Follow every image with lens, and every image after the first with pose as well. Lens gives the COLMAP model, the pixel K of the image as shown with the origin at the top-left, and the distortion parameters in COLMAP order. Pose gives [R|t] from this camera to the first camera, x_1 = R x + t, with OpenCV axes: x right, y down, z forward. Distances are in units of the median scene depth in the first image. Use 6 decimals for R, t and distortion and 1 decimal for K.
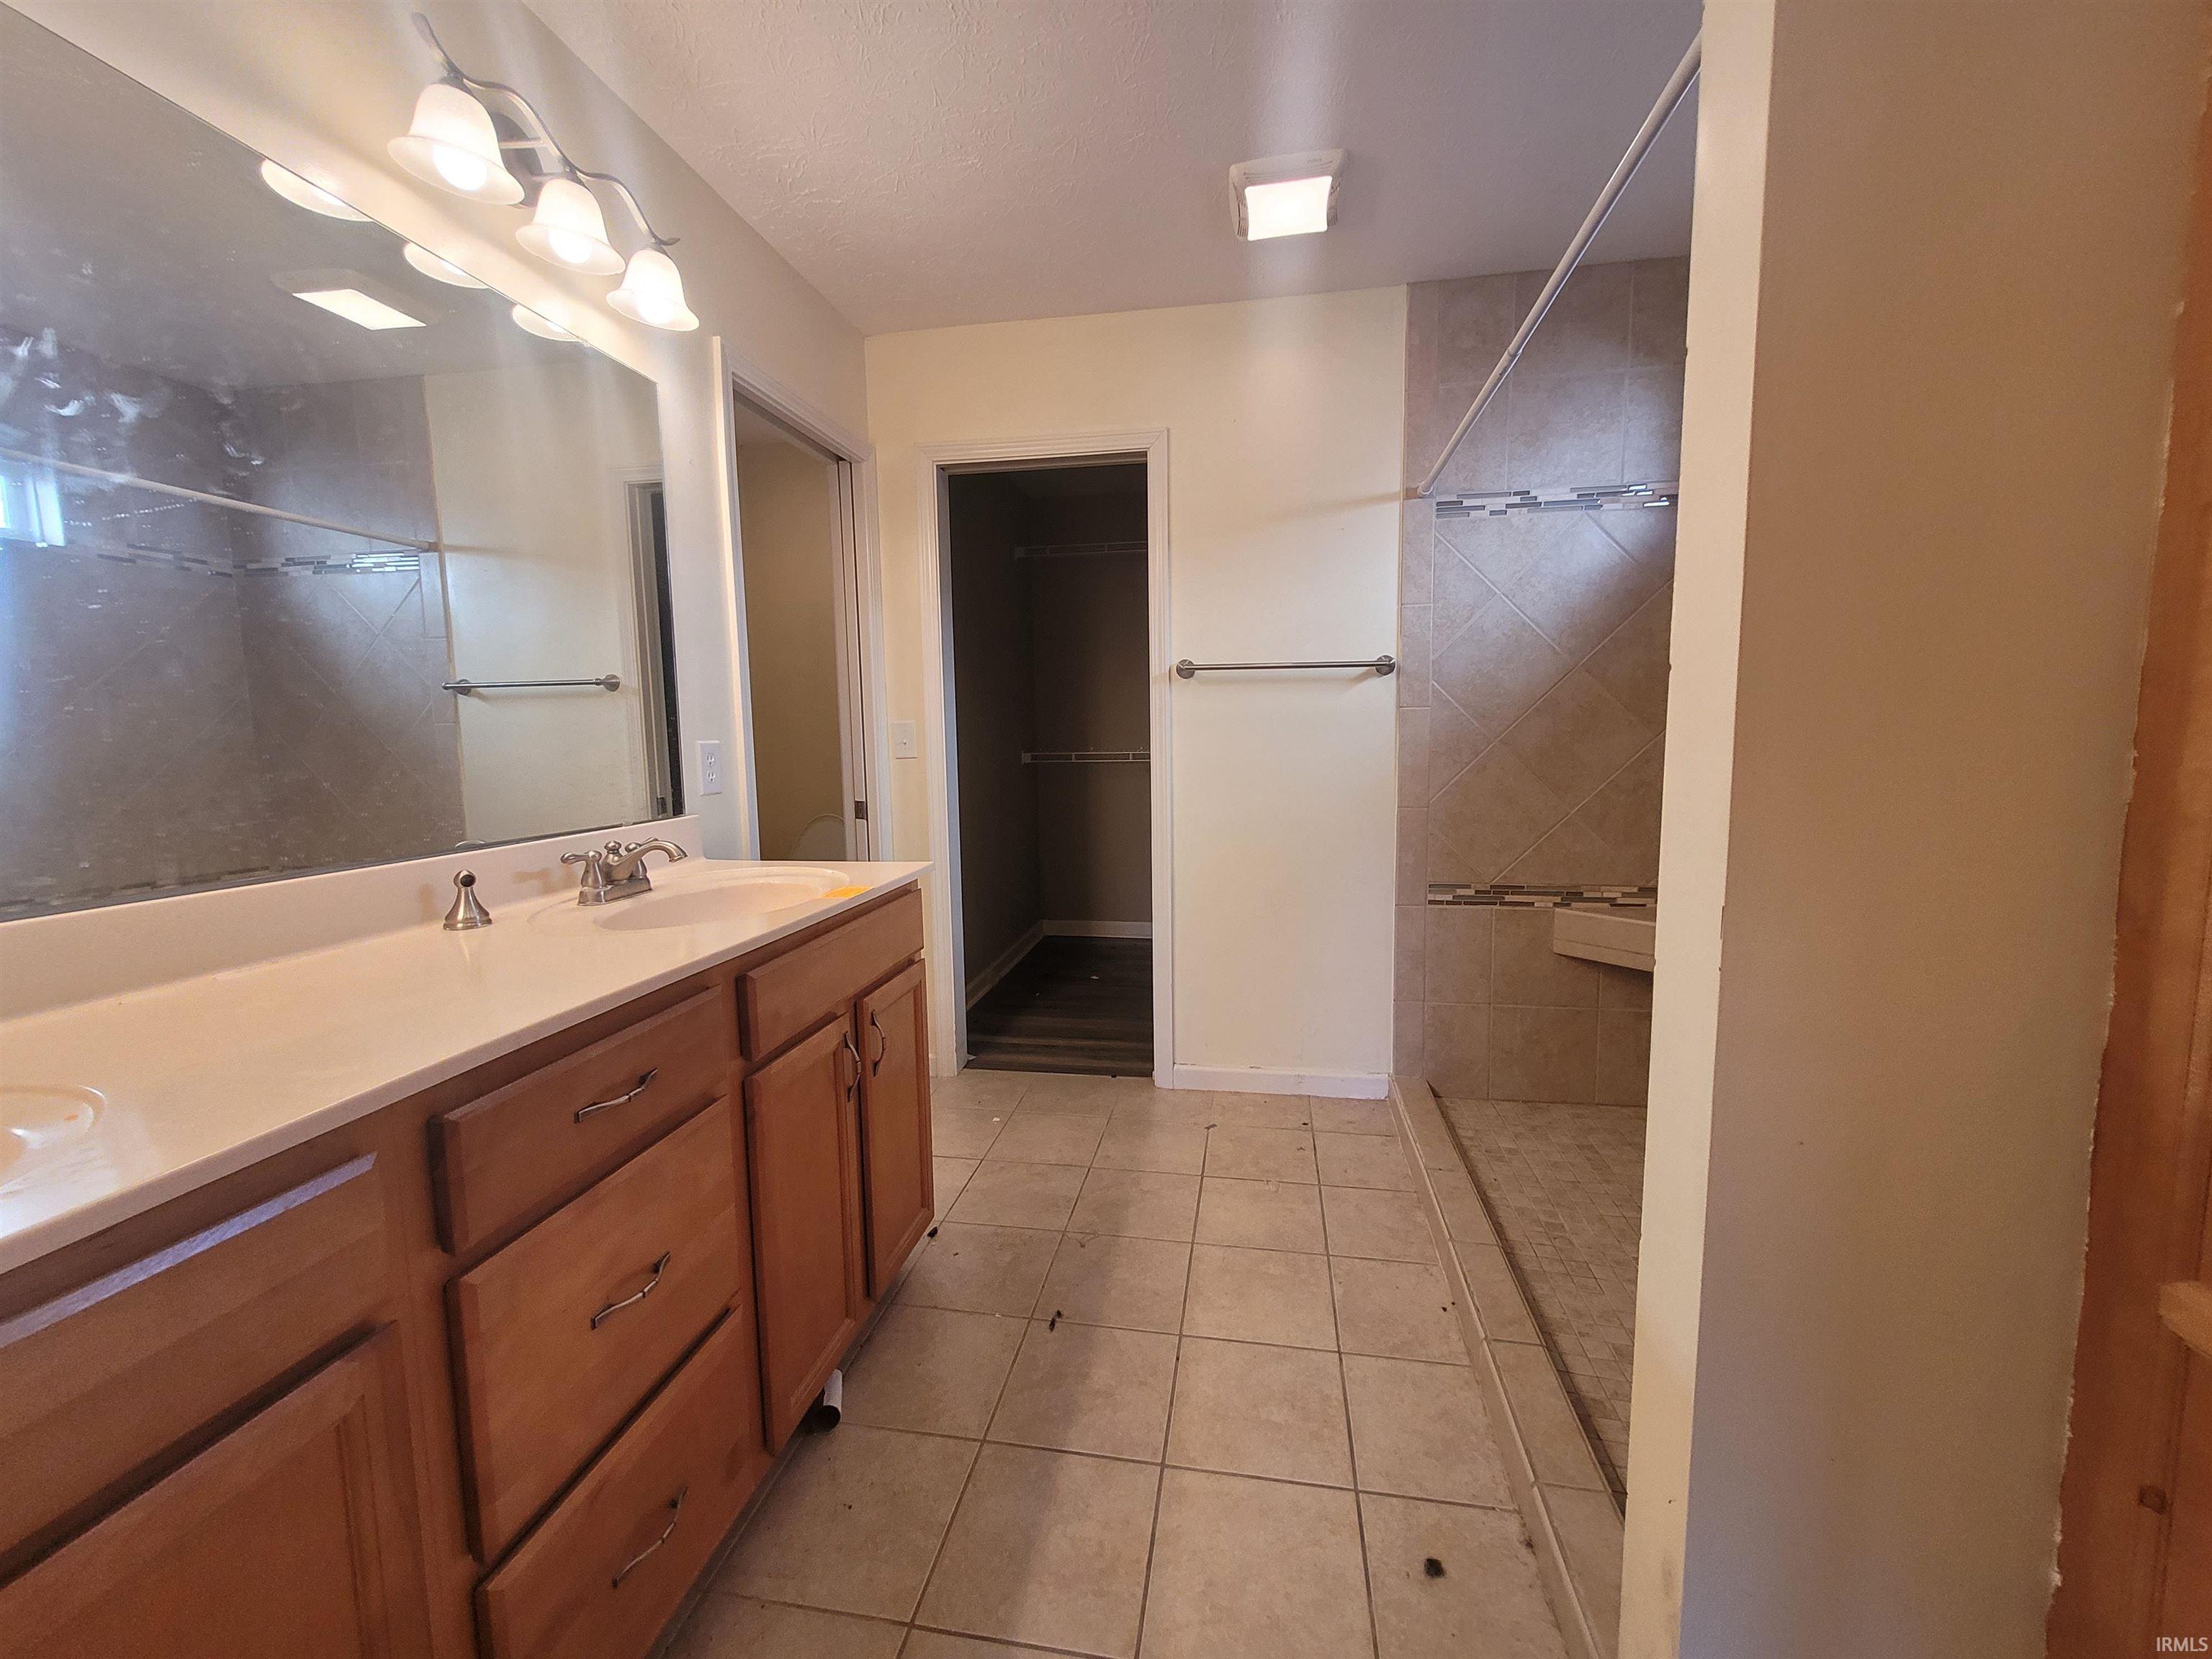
lens RADIAL K [[872.1, 0, 1113.3], [0, 872.1, 827.4], [0, 0, 1]] dist [0.005584, 0.000882]
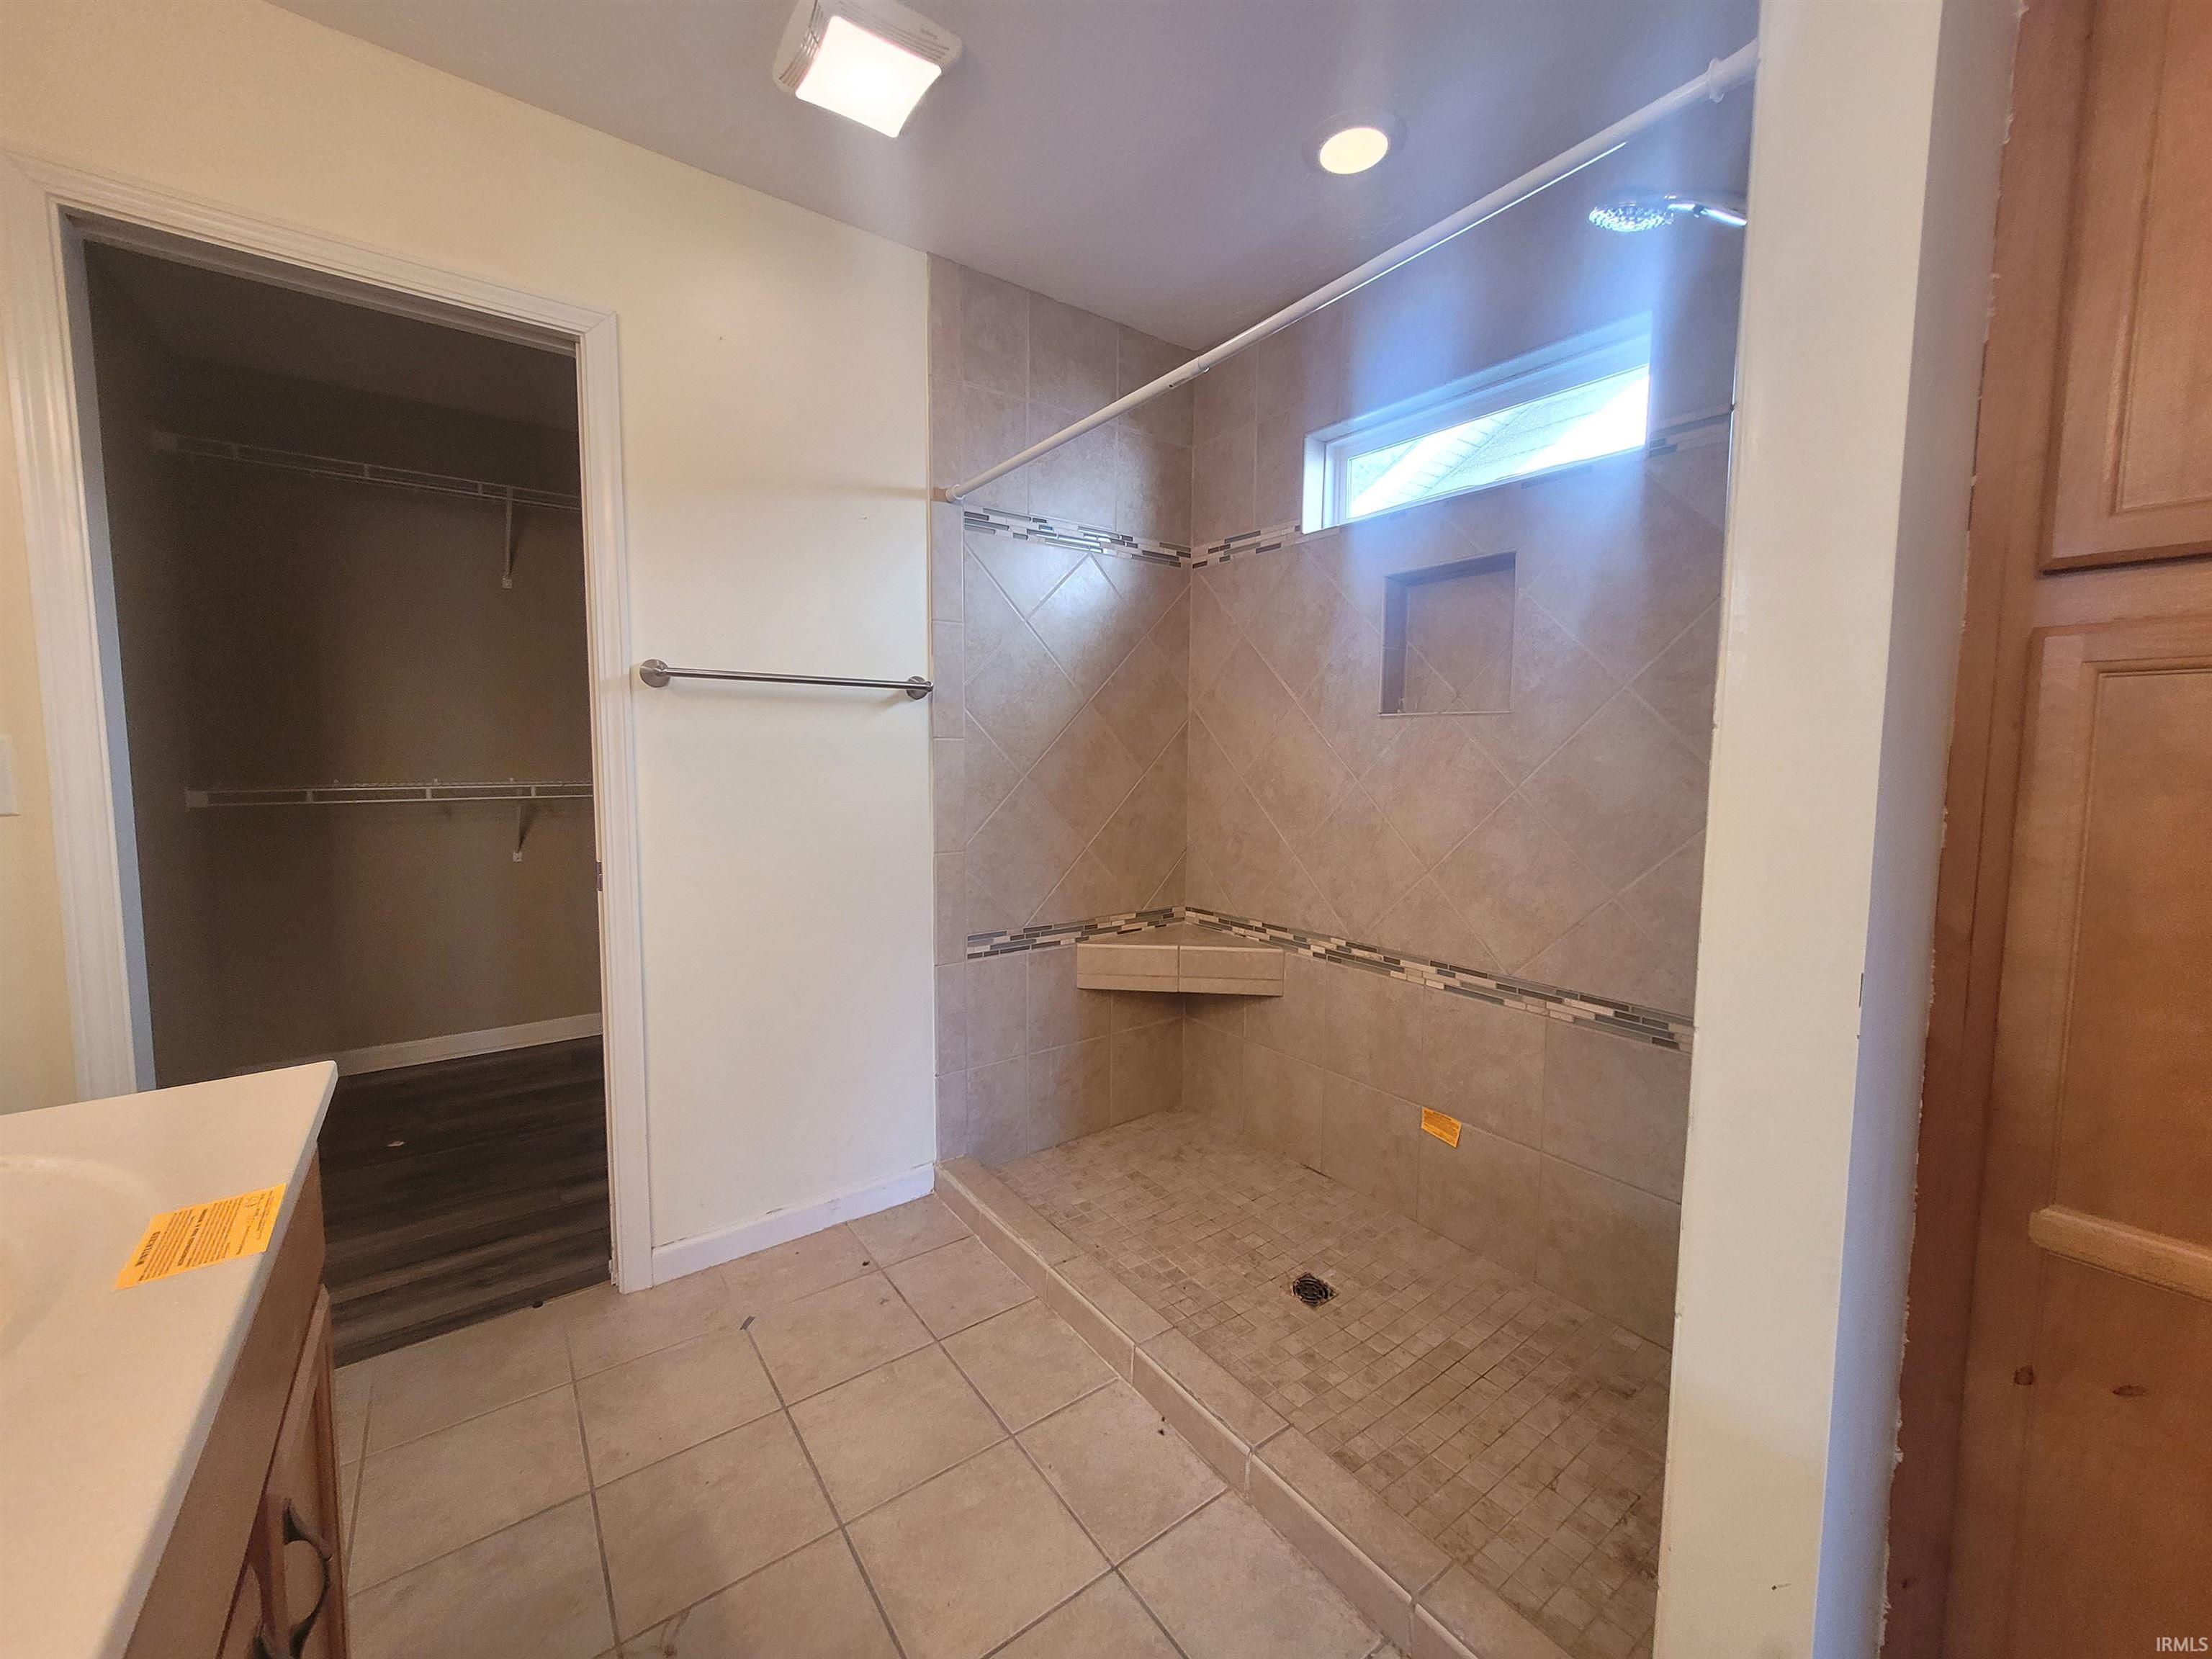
lens RADIAL K [[872.1, 0, 1108.7], [0, 872.1, 822.7], [0, 0, 1]] dist [0.005584, 0.000882]
pose [[0.688112, -0.043269, 0.724313, -0.183732], [0.064894, 0.997890, -0.002039, -0.040626], [-0.722697, 0.048407, 0.689468, 0.281571]]
